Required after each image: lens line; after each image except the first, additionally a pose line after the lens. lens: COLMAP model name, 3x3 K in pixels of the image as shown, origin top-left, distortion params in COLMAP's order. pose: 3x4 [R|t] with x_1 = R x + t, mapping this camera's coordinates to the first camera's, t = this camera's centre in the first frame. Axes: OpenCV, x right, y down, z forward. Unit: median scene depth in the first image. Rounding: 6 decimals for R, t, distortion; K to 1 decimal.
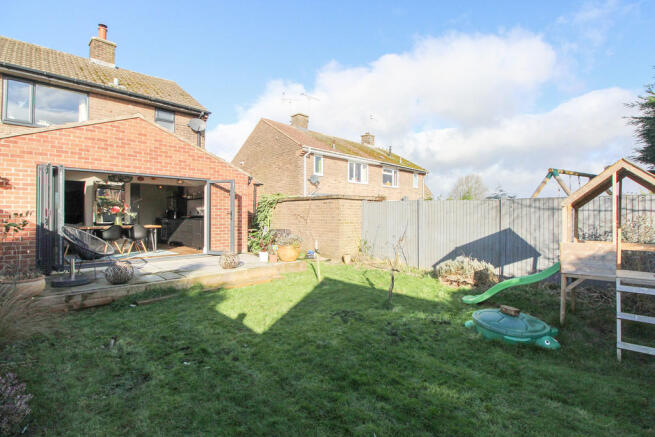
lens RADIAL K [[309.5, 0, 332.8], [0, 309.5, 215.3], [0, 0, 1]] dist [0.005454, 0.000671]
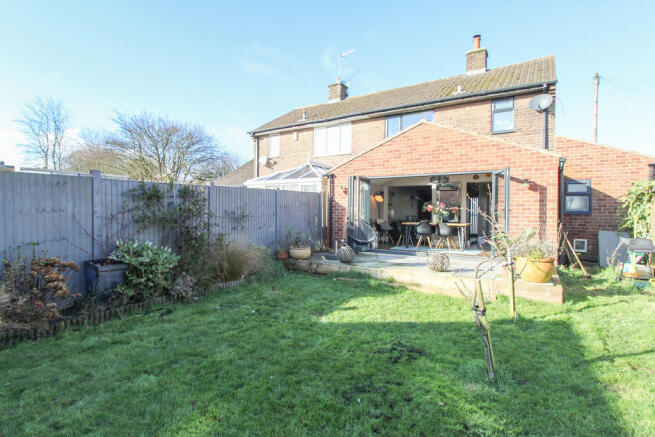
lens RADIAL K [[337.2, 0, 327.5], [0, 337.2, 218.5], [0, 0, 1]] dist [-0.002751, -0.000316]
pose [[0.215500, 0.014253, -0.976400, 0.398644], [-0.015486, 0.999818, 0.011177, 0.011147], [0.976381, 0.012712, 0.215681, 0.362067]]
